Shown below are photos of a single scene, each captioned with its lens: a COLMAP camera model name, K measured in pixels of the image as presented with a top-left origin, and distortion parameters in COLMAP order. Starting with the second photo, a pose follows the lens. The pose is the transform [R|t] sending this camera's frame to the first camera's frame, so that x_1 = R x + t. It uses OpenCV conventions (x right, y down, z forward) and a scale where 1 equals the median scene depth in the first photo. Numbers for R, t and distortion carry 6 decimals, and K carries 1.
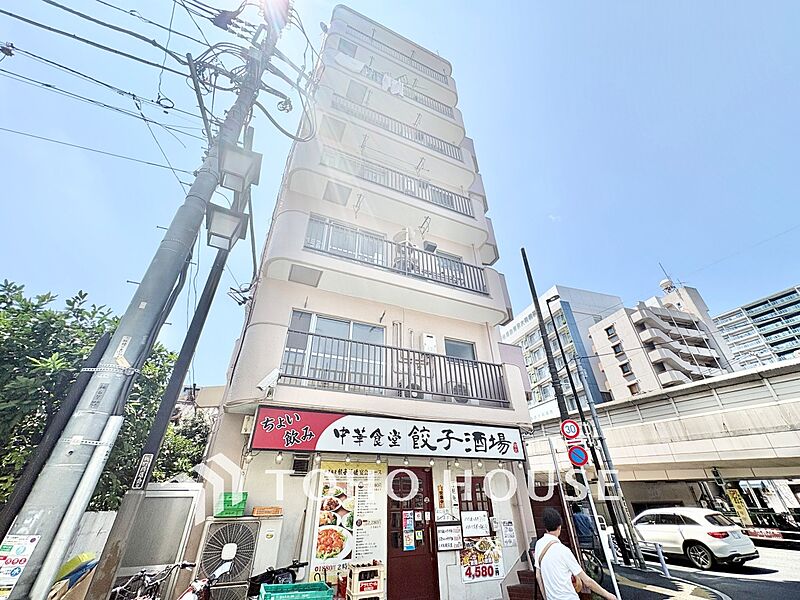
lens RADIAL K [[319.3, 0, 402.4], [0, 319.3, 300.2], [0, 0, 1]] dist [0.000956, -0.000018]
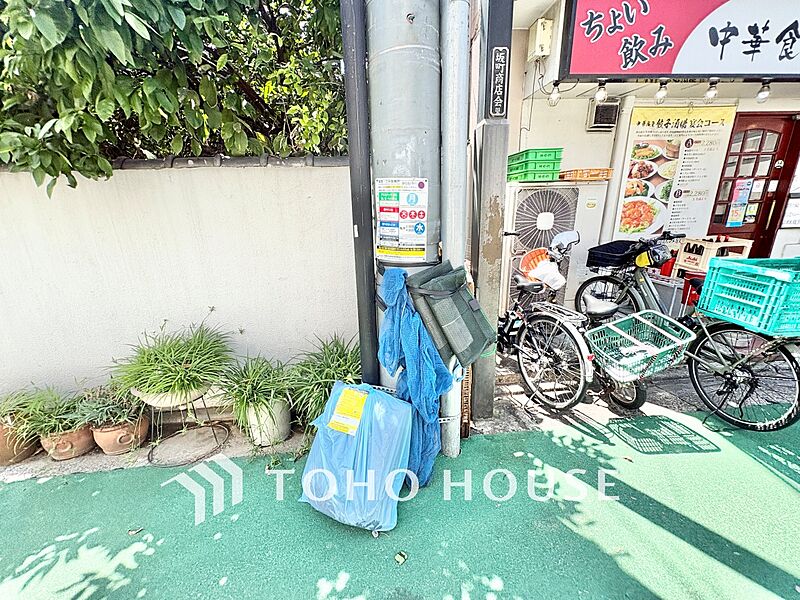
lens RADIAL K [[319.3, 0, 402.4], [0, 319.3, 299.0], [0, 0, 1]] dist [0.000956, -0.000018]
pose [[0.943158, 0.086749, -0.320824, -0.413706], [0.188884, 0.654359, 0.732214, 0.192556], [0.273453, -0.751192, 0.600778, 0.207467]]
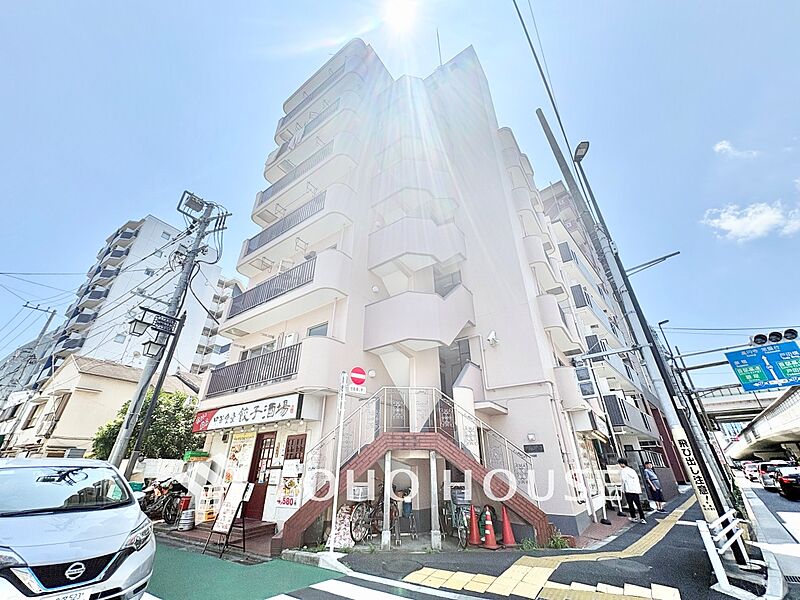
lens RADIAL K [[319.3, 0, 397.7], [0, 319.3, 299.8], [0, 0, 1]] dist [0.000956, -0.000018]
pose [[0.510194, -0.398595, -0.762118, 1.772863], [0.457196, 0.876243, -0.152217, 0.500489], [0.728473, -0.270777, 0.629290, 0.690601]]
